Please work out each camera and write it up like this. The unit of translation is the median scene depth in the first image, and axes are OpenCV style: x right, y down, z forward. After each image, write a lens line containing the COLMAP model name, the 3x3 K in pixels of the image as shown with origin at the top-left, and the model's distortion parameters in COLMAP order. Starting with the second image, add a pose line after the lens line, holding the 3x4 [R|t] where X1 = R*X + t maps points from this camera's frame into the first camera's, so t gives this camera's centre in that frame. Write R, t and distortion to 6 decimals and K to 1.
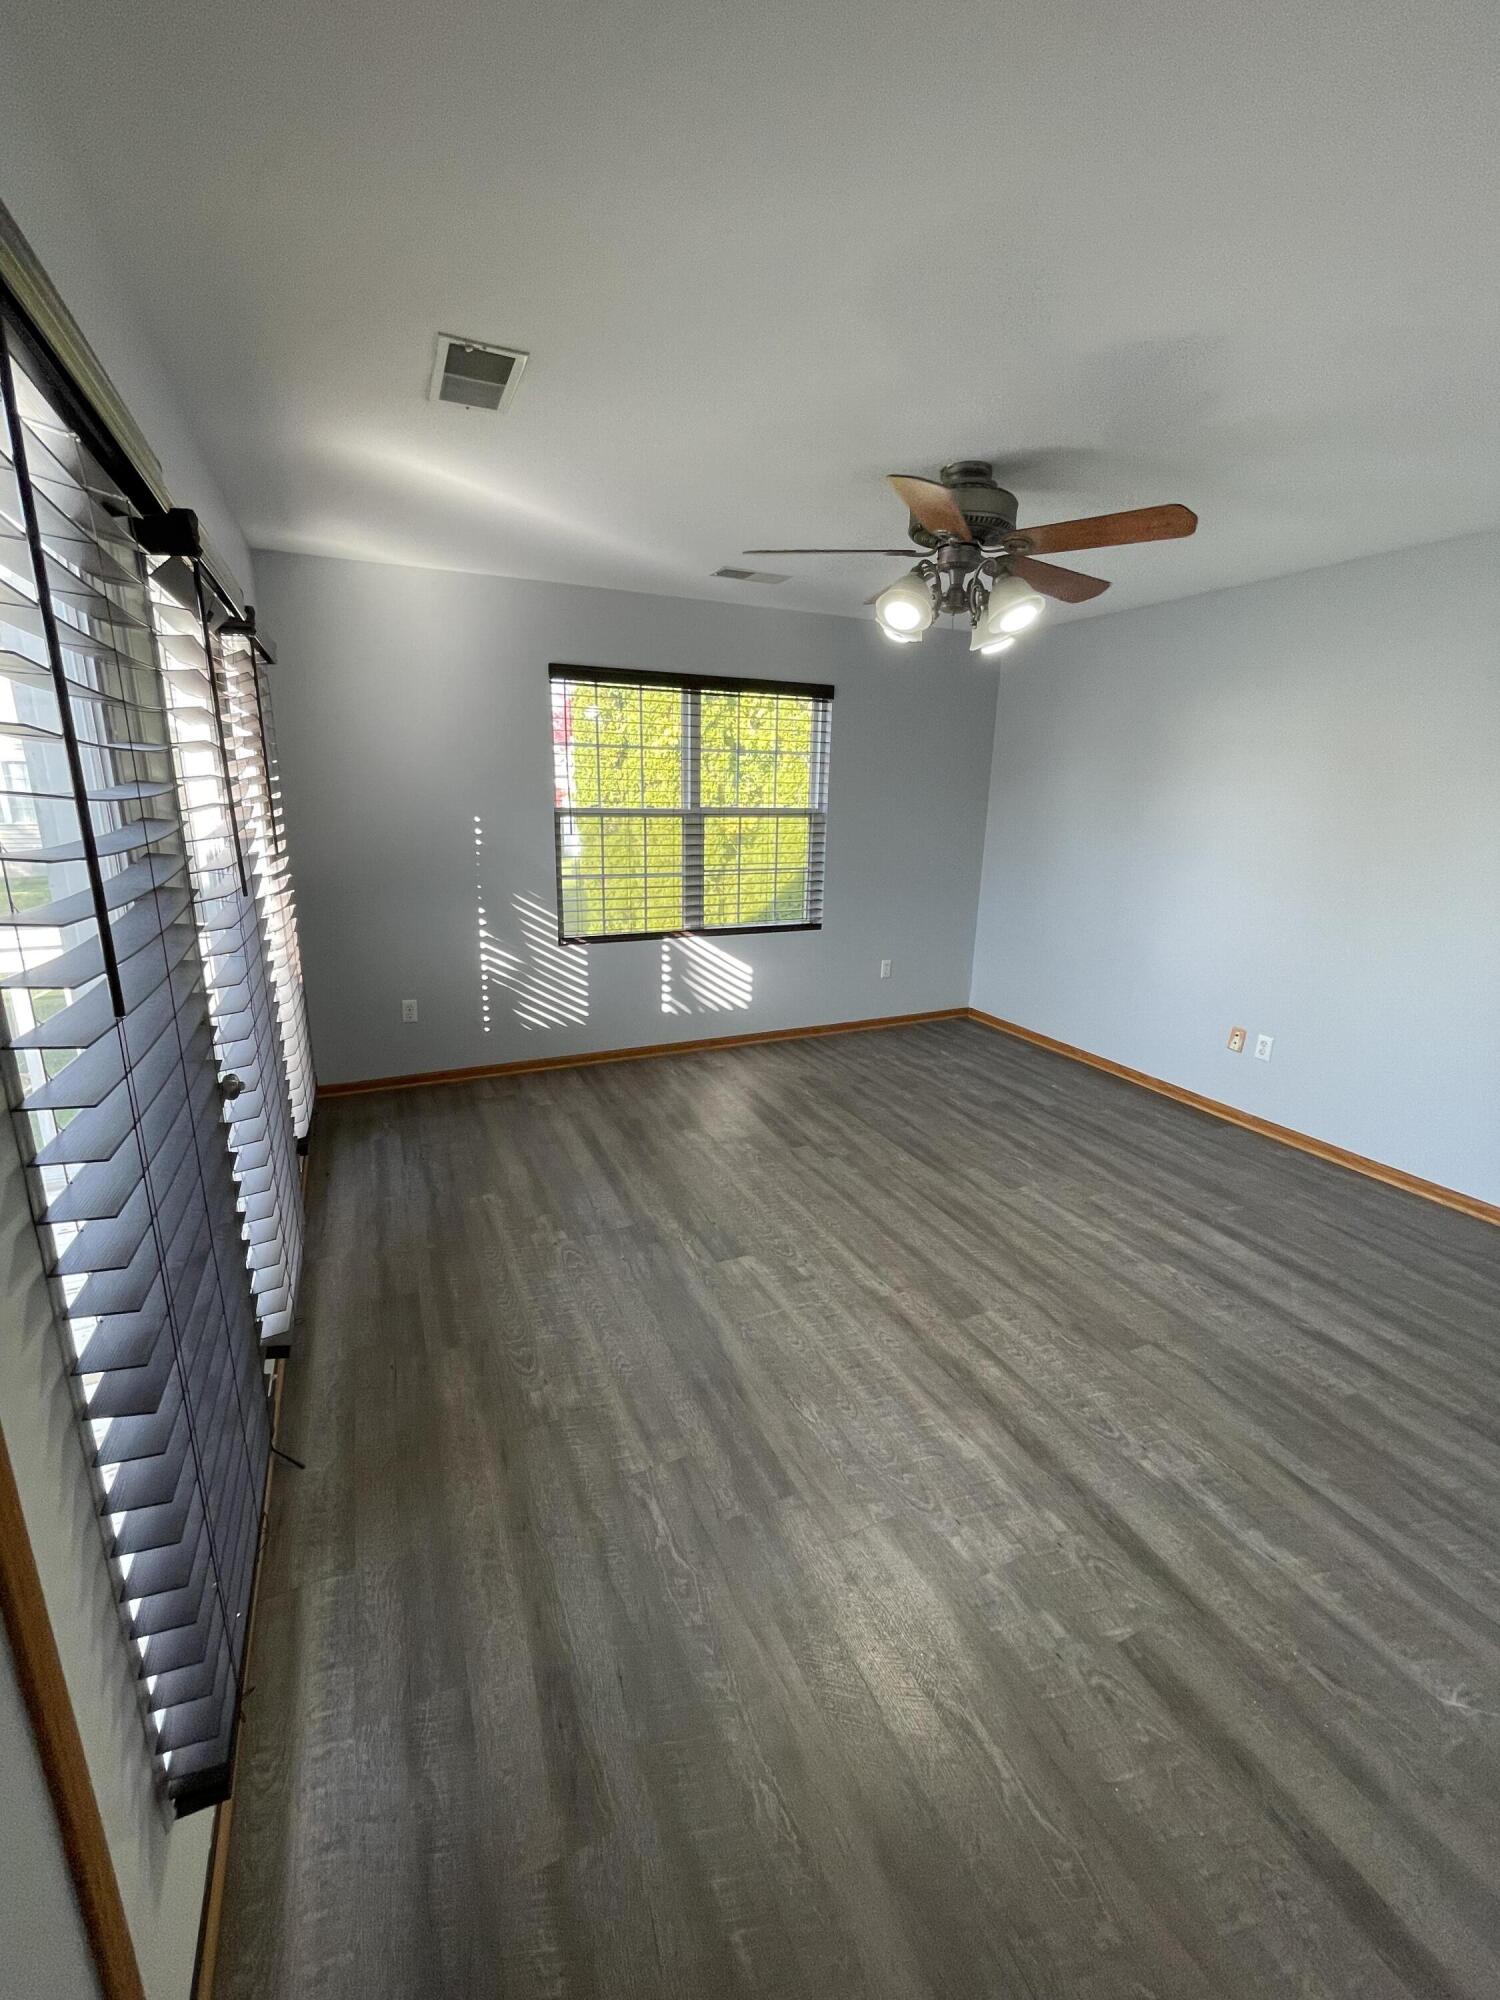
lens RADIAL K [[810.5, 0, 740.2], [0, 810.5, 1000.5], [0, 0, 1]] dist [-0.000720, -0.000378]
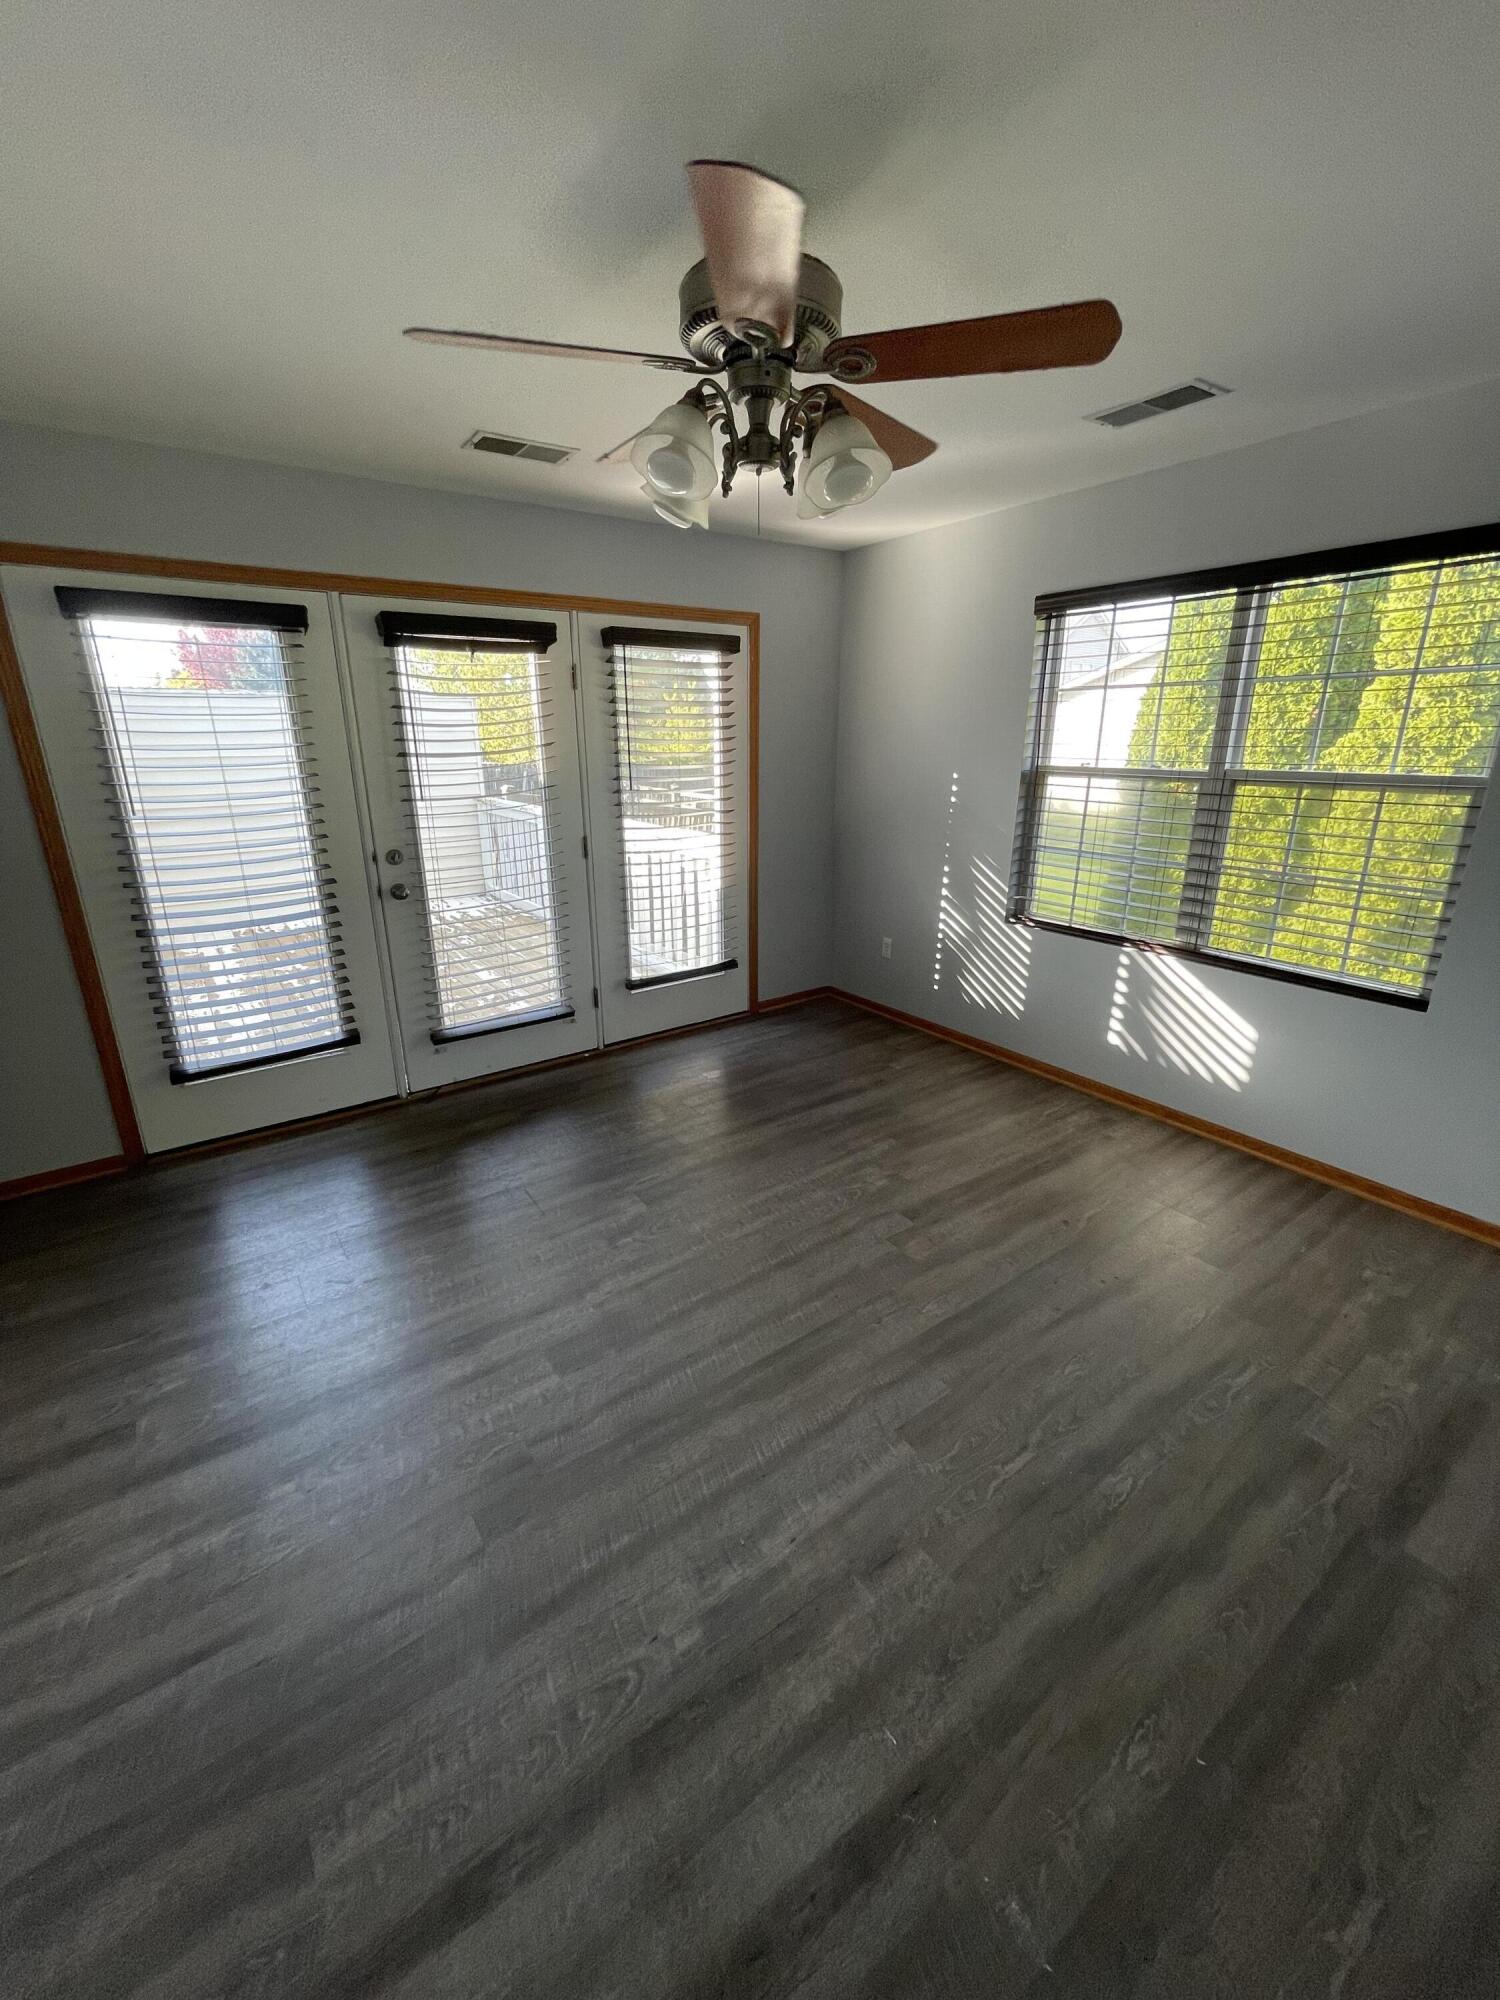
lens RADIAL K [[810.5, 0, 736.3], [0, 810.5, 992.9], [0, 0, 1]] dist [-0.000720, -0.000378]
pose [[0.179339, 0.279105, -0.943365, 0.583213], [-0.243290, 0.941710, 0.232364, -0.129083], [0.953230, 0.187839, 0.236788, 0.521147]]
